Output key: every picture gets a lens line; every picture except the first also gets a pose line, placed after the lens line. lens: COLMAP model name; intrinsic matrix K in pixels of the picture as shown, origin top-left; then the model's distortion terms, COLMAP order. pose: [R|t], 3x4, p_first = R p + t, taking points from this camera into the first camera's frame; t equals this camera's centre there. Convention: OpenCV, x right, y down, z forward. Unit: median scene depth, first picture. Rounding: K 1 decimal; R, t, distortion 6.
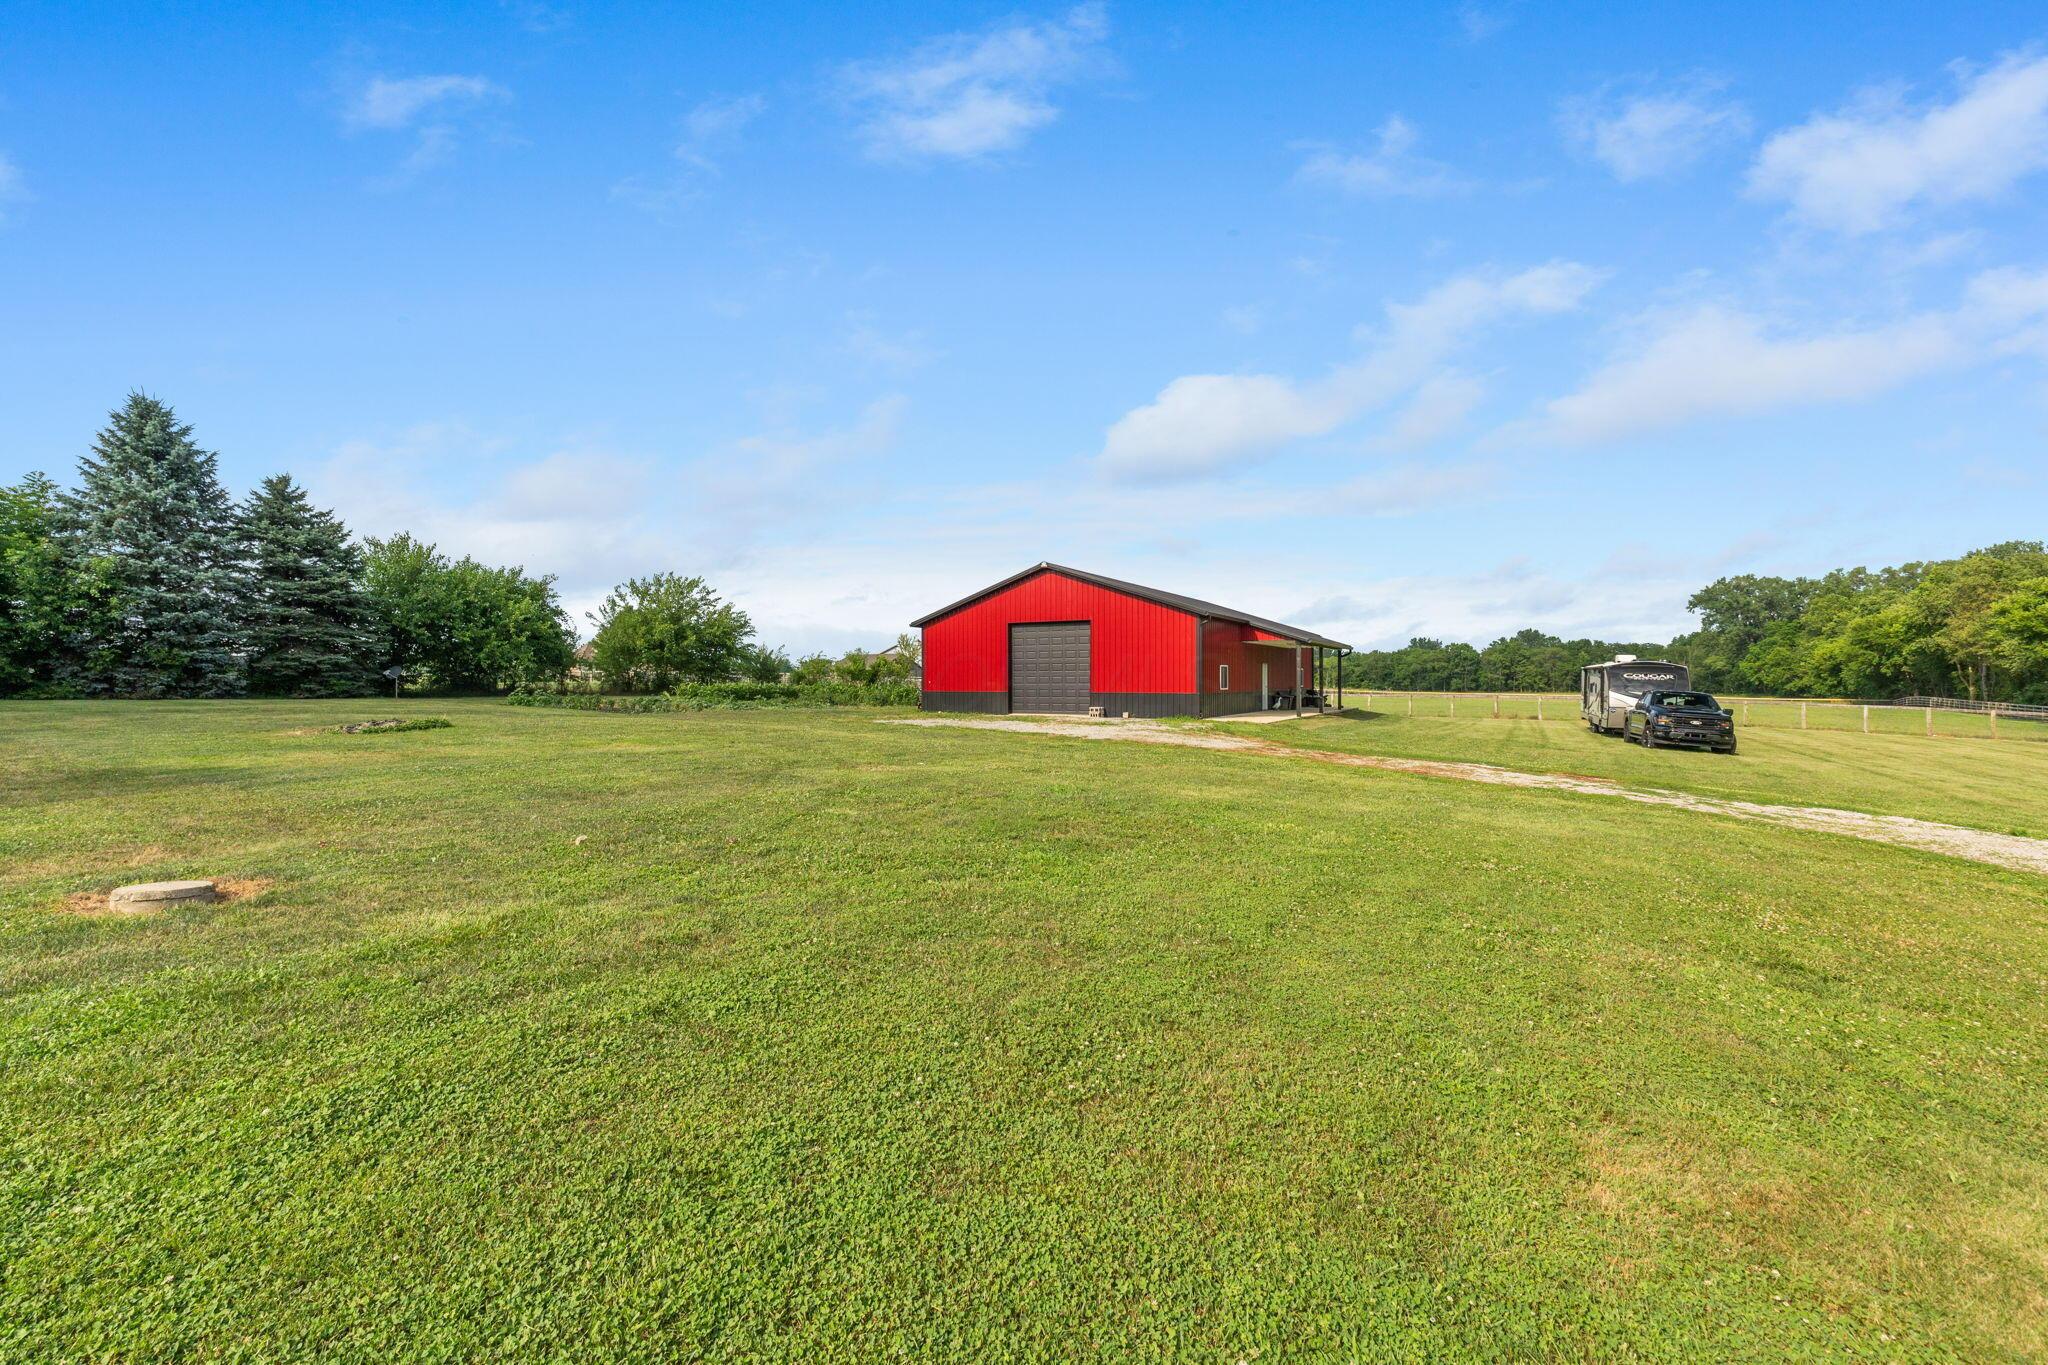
lens RADIAL K [[883.3, 0, 1019.0], [0, 883.3, 675.8], [0, 0, 1]] dist [-0.007186, -0.000132]
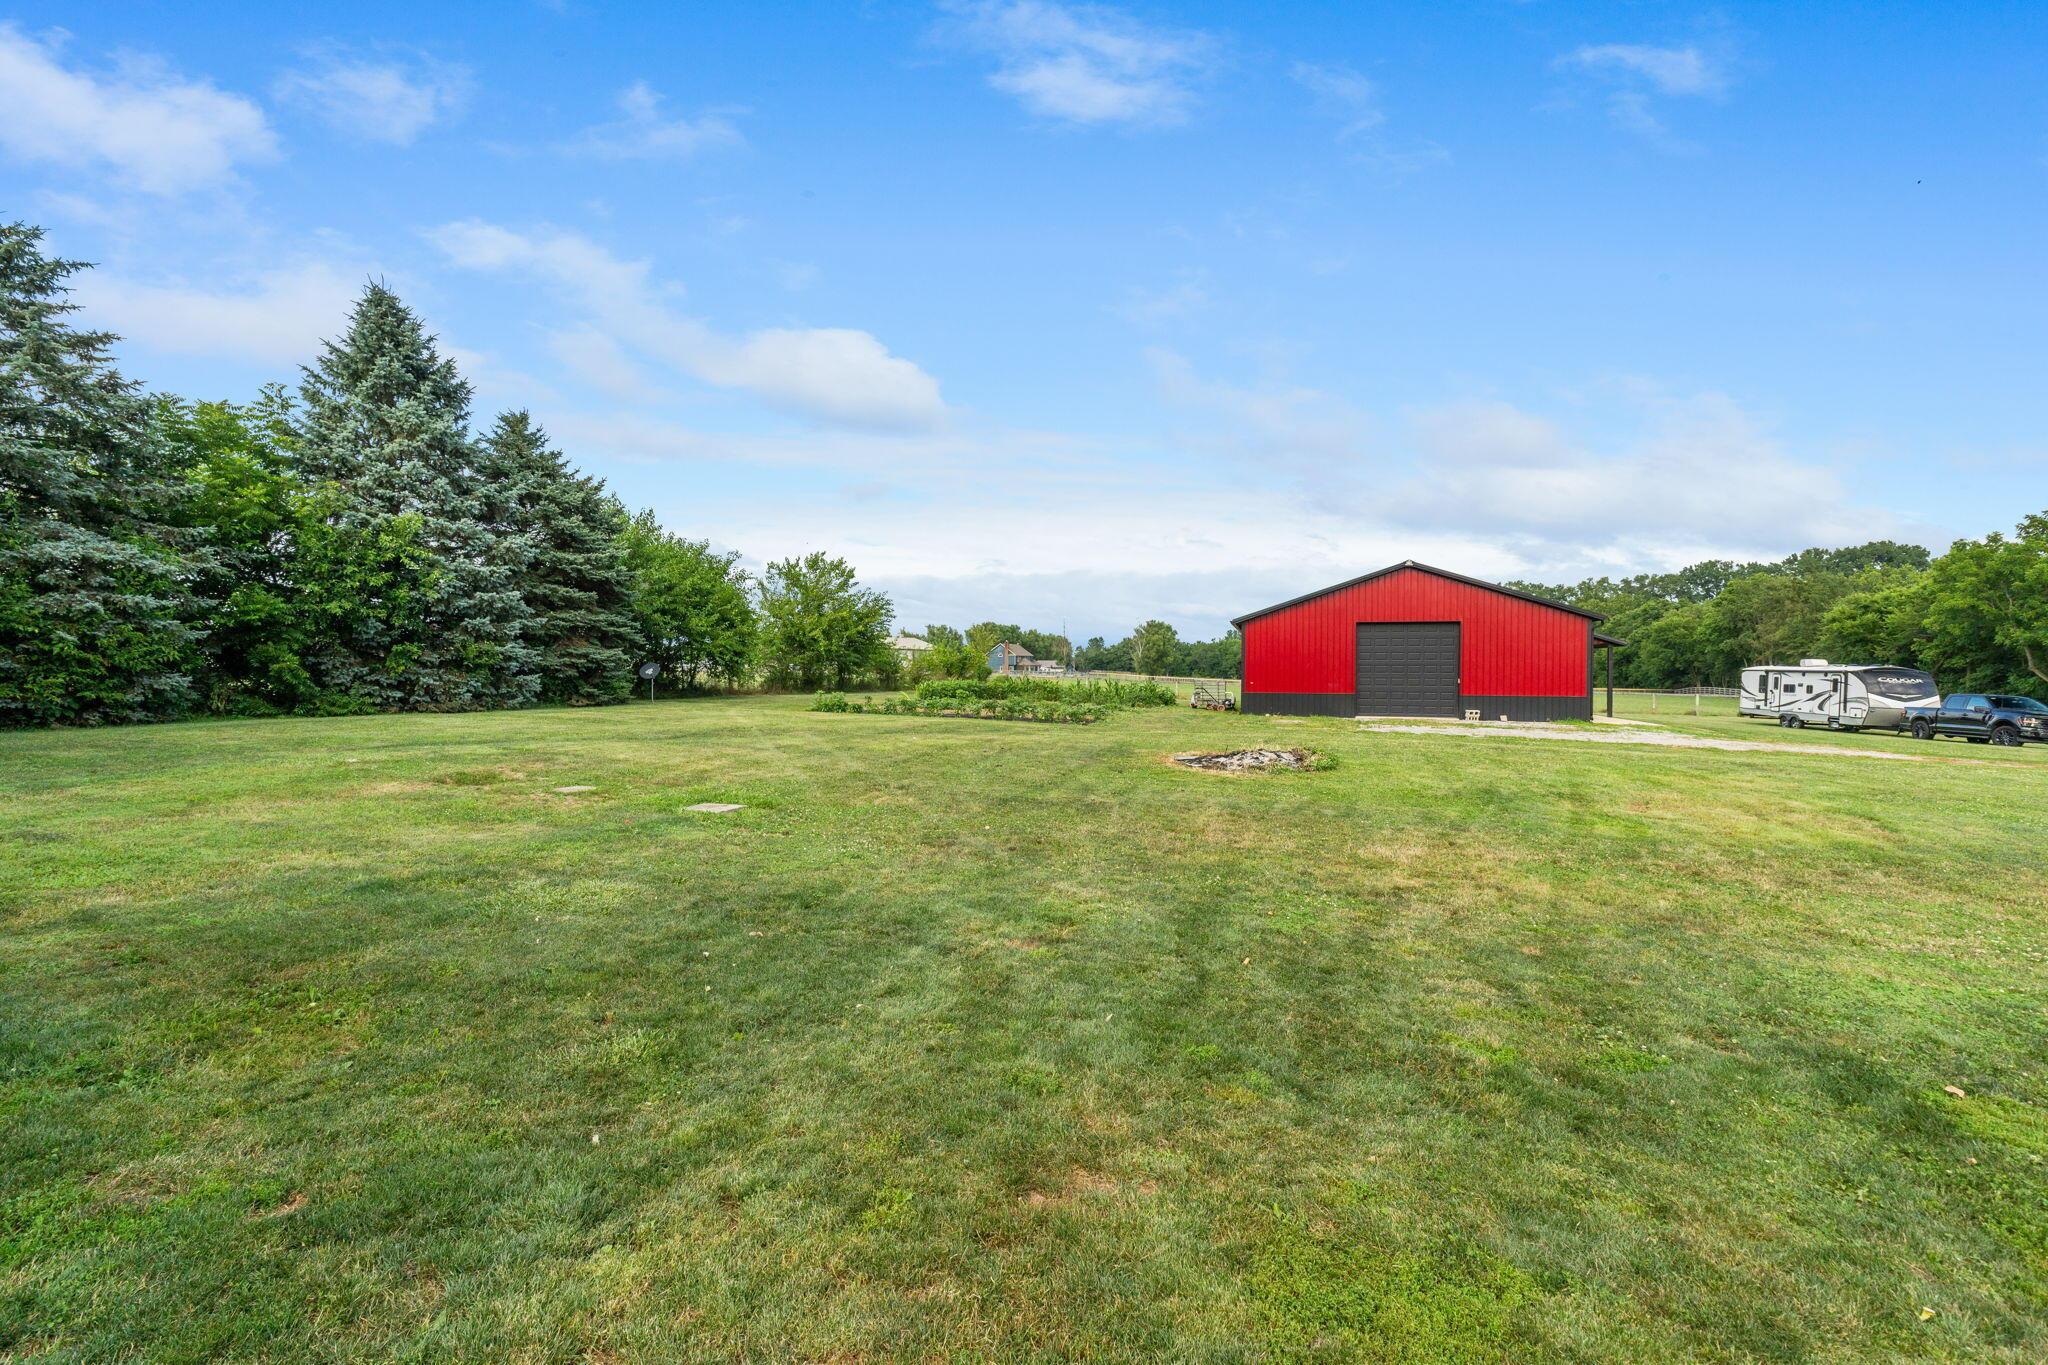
lens RADIAL K [[883.3, 0, 1022.7], [0, 883.3, 667.6], [0, 0, 1]] dist [-0.007186, -0.000132]
pose [[0.971149, 0.004459, 0.238433, -0.610574], [-0.005763, 0.999972, 0.004775, -0.013569], [-0.238405, -0.006011, 0.971147, 0.160875]]
